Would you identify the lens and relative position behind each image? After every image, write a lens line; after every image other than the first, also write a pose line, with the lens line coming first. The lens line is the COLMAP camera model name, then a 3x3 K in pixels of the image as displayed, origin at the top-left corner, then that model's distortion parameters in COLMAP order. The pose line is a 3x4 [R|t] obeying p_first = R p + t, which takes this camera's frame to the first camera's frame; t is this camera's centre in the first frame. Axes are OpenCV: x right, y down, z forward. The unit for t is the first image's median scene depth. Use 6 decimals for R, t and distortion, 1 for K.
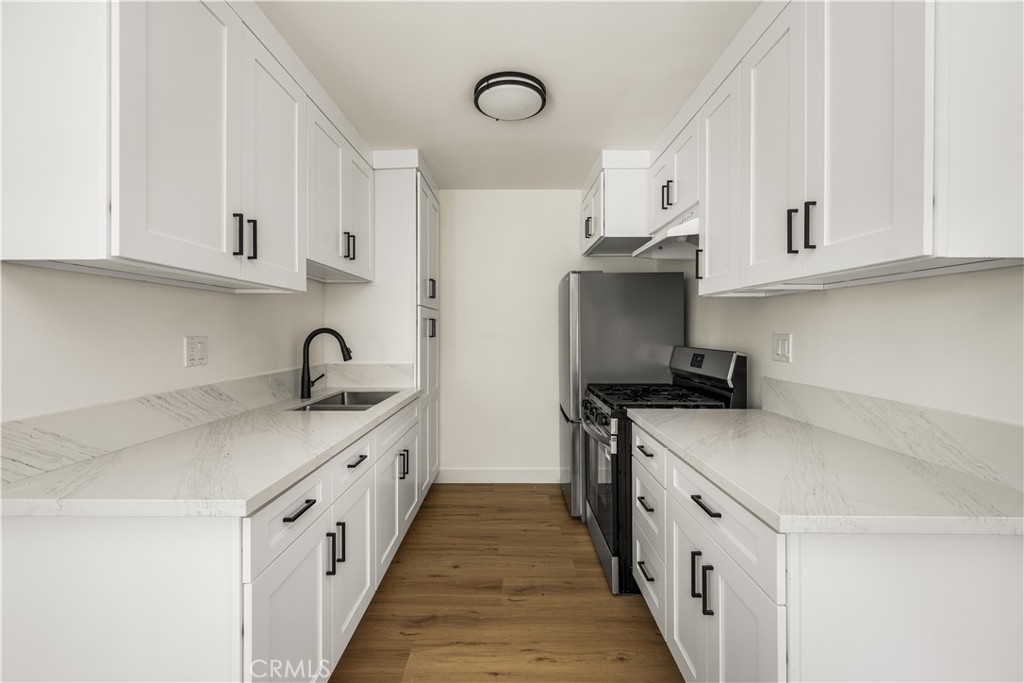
lens RADIAL K [[447.5, 0, 499.7], [0, 447.5, 332.1], [0, 0, 1]] dist [0.000641, -0.000963]
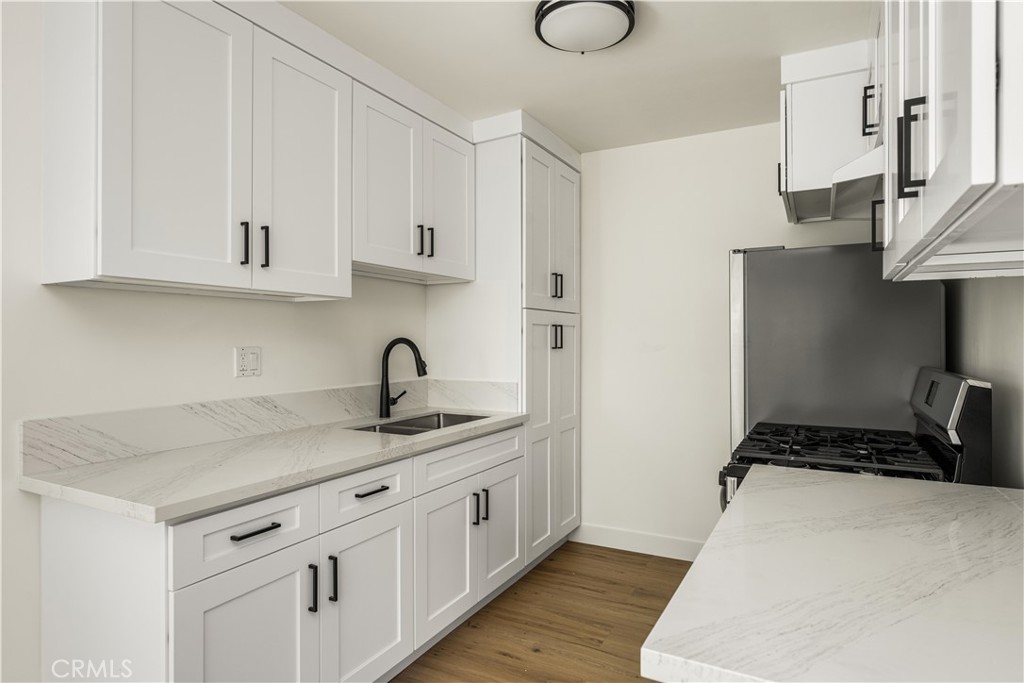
lens RADIAL K [[594.3, 0, 496.1], [0, 594.3, 340.2], [0, 0, 1]] dist [-0.002968, -0.000276]
pose [[0.877094, -0.000800, -0.480318, 0.341684], [-0.000358, 0.999997, -0.002320, -0.001911], [0.480318, 0.002207, 0.877092, 0.081191]]
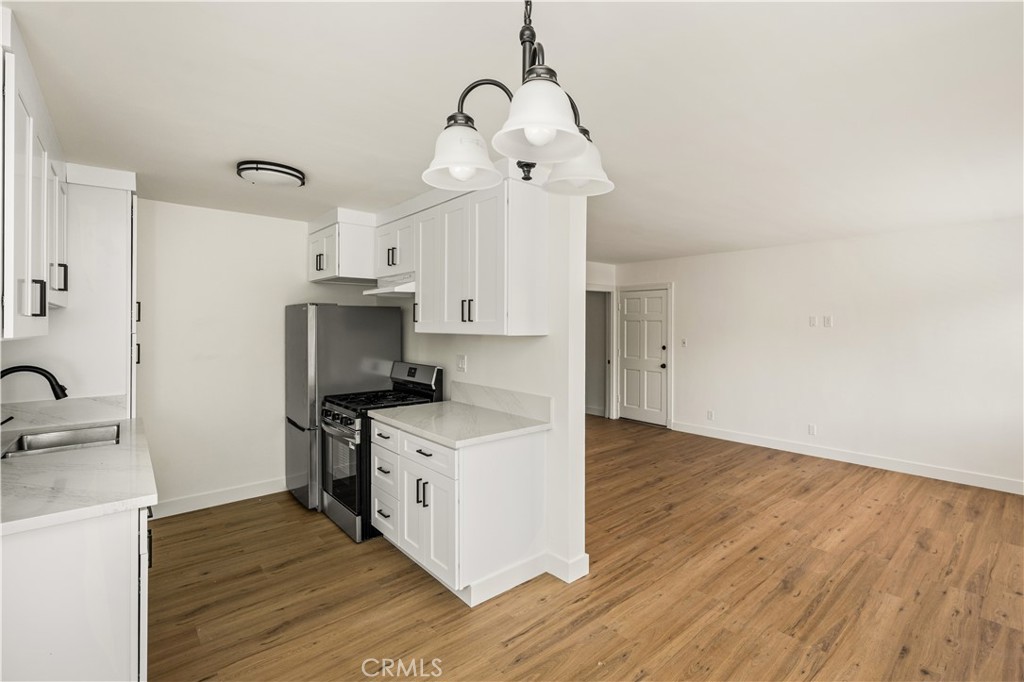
lens RADIAL K [[447.5, 0, 571.6], [0, 447.5, 321.7], [0, 0, 1]] dist [0.000641, -0.000963]
pose [[0.705982, 0.011567, 0.708135, -0.261038], [0.006322, 0.999724, -0.022634, -0.074683], [-0.708202, 0.020456, 0.705714, -0.464135]]
